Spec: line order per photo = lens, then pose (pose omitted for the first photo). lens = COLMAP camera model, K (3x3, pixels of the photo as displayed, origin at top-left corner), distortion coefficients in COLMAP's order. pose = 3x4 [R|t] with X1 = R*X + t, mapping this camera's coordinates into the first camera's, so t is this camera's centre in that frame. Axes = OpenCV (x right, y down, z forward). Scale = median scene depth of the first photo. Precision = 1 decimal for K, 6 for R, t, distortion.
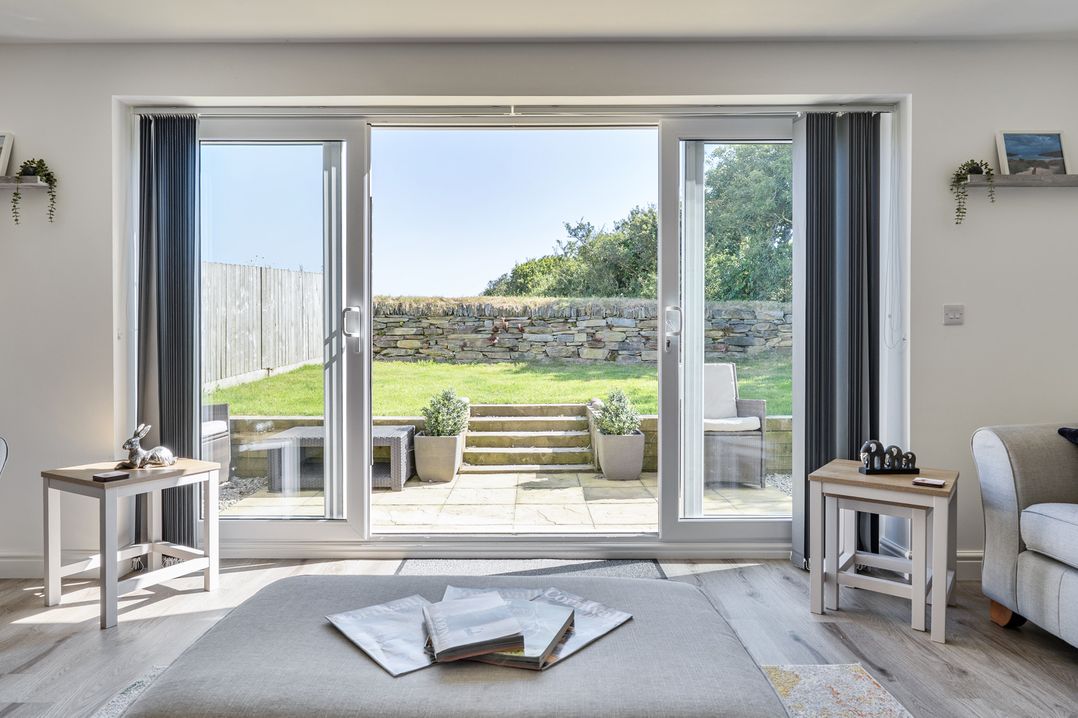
lens RADIAL K [[654.8, 0, 526.4], [0, 654.8, 353.8], [0, 0, 1]] dist [-0.004048, 0.000742]
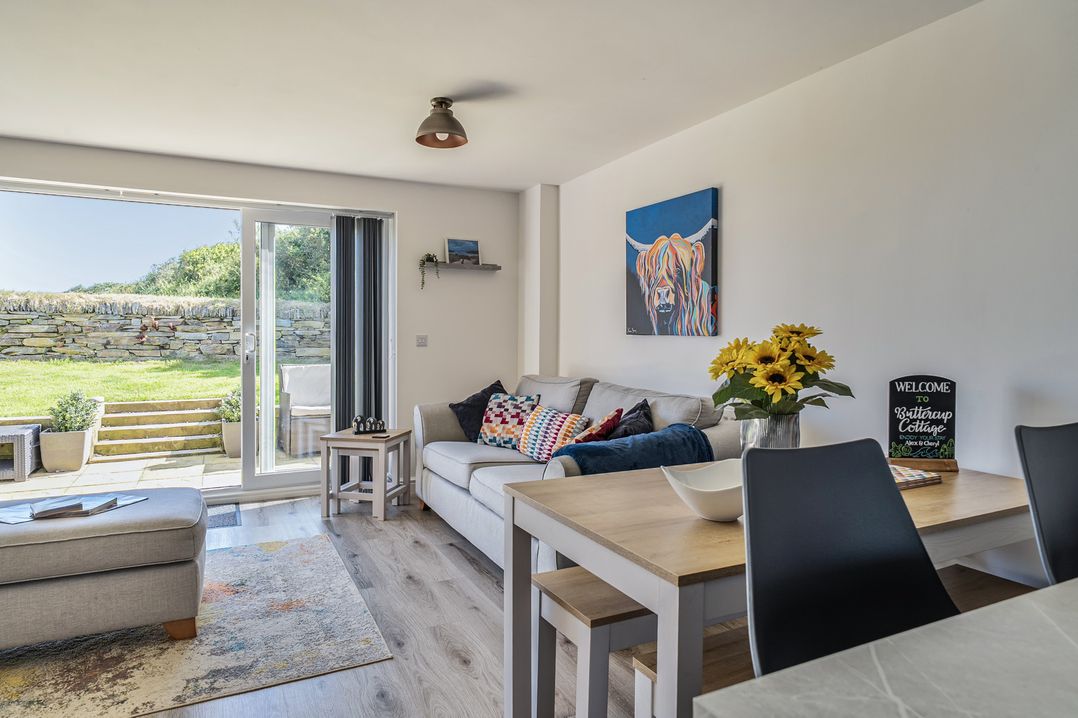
lens RADIAL K [[654.8, 0, 555.5], [0, 654.8, 343.9], [0, 0, 1]] dist [-0.004048, 0.000742]
pose [[0.884733, -0.001844, 0.466094, 0.095460], [-0.000591, 0.999987, 0.005079, -0.036736], [-0.466097, -0.004769, 0.884721, -0.435145]]
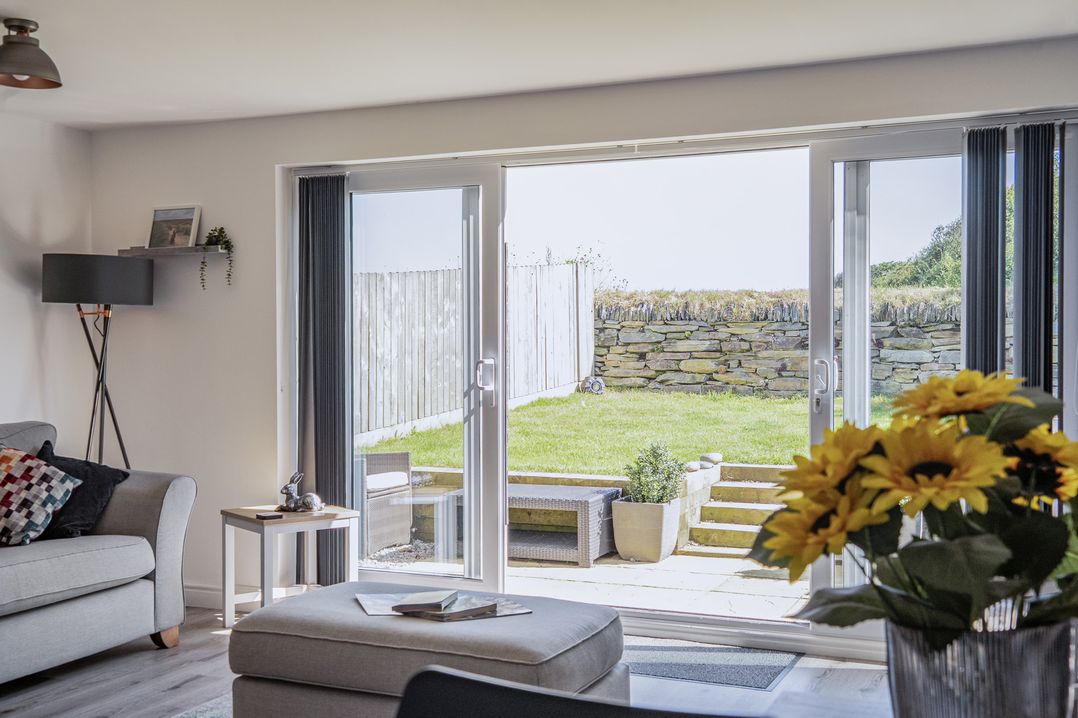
lens RADIAL K [[1261.0, 0, 506.7], [0, 1261.0, 360.3], [0, 0, 1]] dist [0.022168, 0.000000]
pose [[0.908086, 0.002773, -0.418775, 0.358995], [-0.001417, 0.999993, 0.003550, -0.050888], [0.418782, -0.002630, 0.908083, -0.449157]]
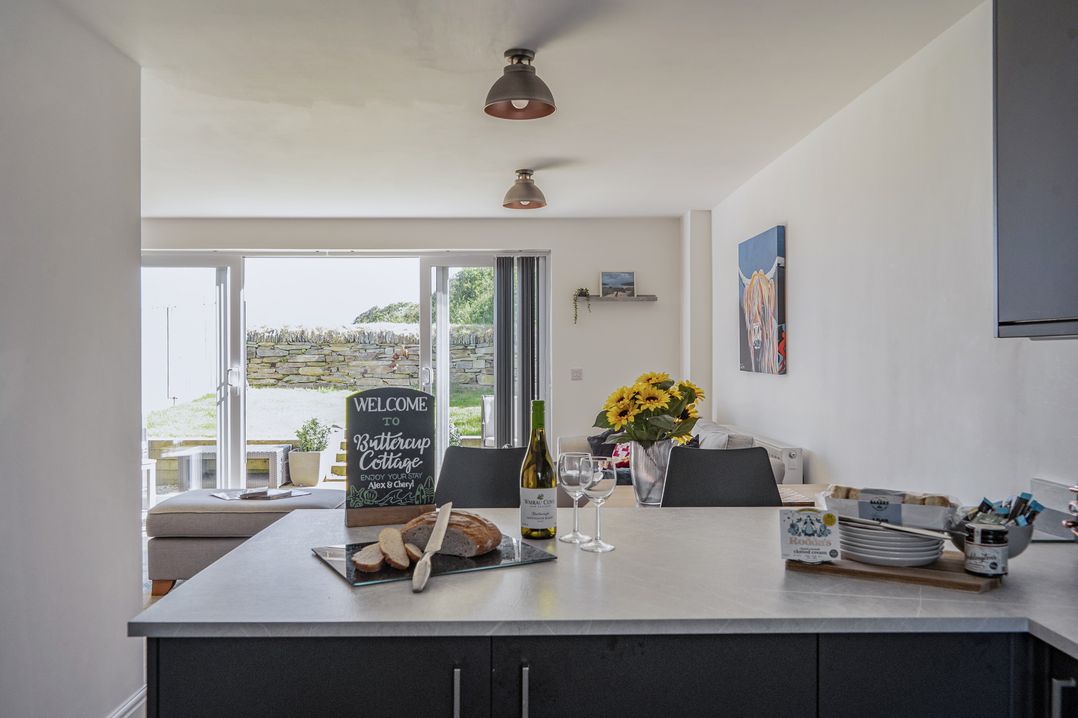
lens RADIAL K [[902.5, 0, 548.6], [0, 902.5, 359.1], [0, 0, 1]] dist [-0.008888, 0.017974]
pose [[0.999514, -0.001850, 0.031104, 0.308618], [0.001989, 0.999988, -0.004451, -0.055142], [-0.031095, 0.004510, 0.999506, -0.876419]]
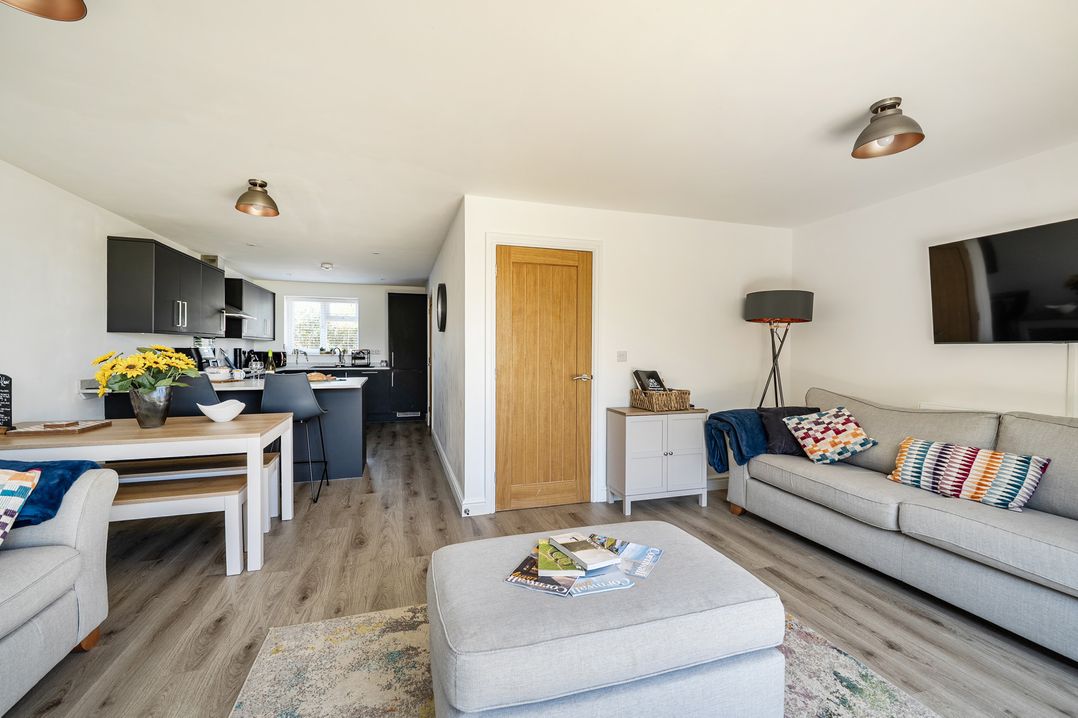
lens RADIAL K [[433.9, 0, 522.5], [0, 433.9, 355.5], [0, 0, 1]] dist [-0.004504, 0.000667]
pose [[-0.958980, -0.000753, -0.283473, 0.114321], [-0.007189, 0.999739, 0.021663, -0.045516], [0.283383, 0.022812, -0.958736, 0.547878]]
